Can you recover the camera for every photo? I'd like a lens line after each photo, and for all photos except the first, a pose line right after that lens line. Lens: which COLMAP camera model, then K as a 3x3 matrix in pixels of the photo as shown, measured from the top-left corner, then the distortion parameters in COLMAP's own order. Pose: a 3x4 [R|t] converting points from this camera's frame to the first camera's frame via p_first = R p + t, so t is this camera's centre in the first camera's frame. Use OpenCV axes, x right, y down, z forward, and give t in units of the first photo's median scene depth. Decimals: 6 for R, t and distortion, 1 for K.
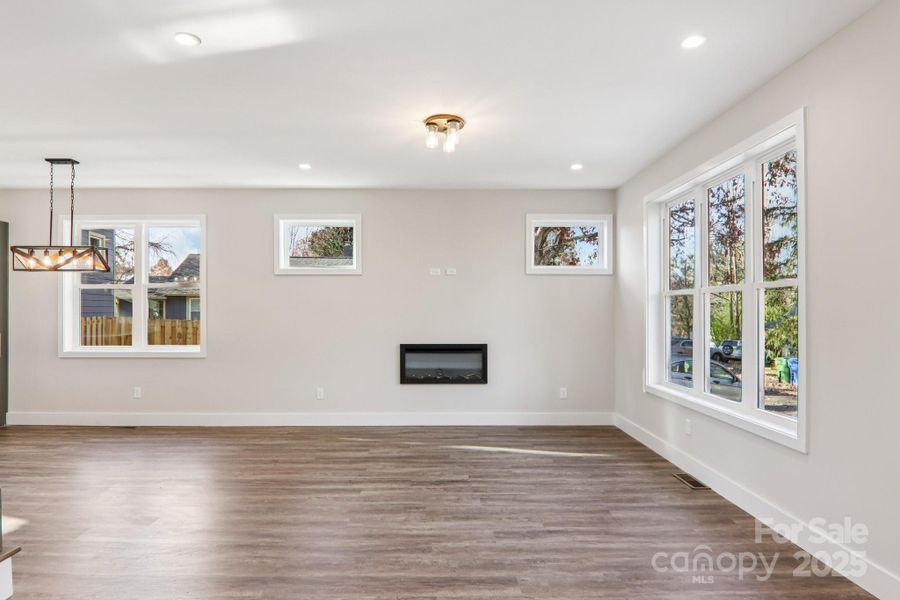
lens RADIAL K [[503.0, 0, 443.2], [0, 503.0, 307.3], [0, 0, 1]] dist [-0.002480, -0.007191]
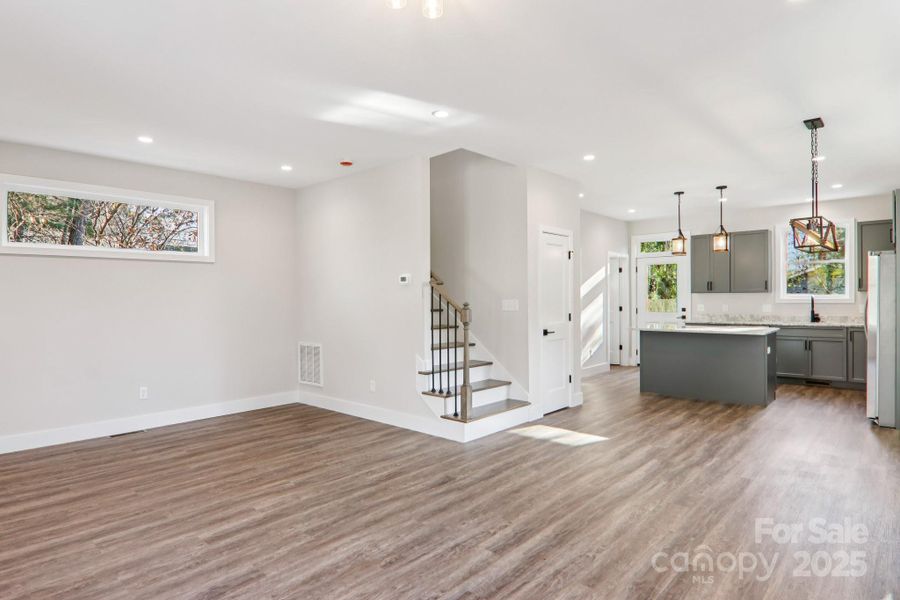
lens RADIAL K [[503.0, 0, 448.3], [0, 503.0, 296.4], [0, 0, 1]] dist [-0.002480, -0.007191]
pose [[-0.674308, 0.006846, -0.738418, 0.525341], [0.016053, 0.999857, -0.005390, 0.006644], [0.738276, -0.015488, -0.674321, 1.872049]]
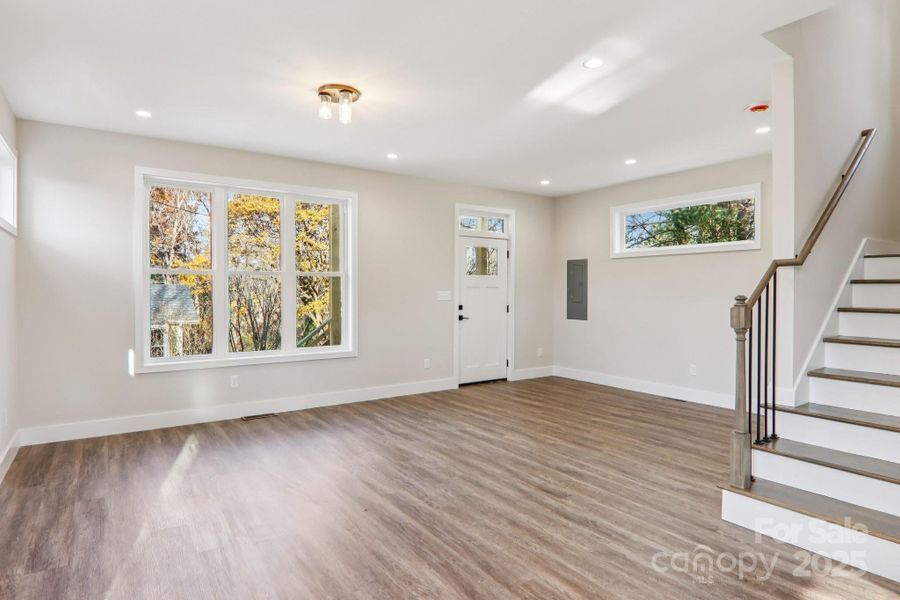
lens RADIAL K [[503.0, 0, 448.1], [0, 503.0, 297.8], [0, 0, 1]] dist [-0.002480, -0.007191]
pose [[-0.567301, -0.010074, 0.823449, -1.223544], [-0.005955, 0.999949, 0.008131, 0.018512], [-0.823489, -0.000291, -0.567333, 1.841425]]
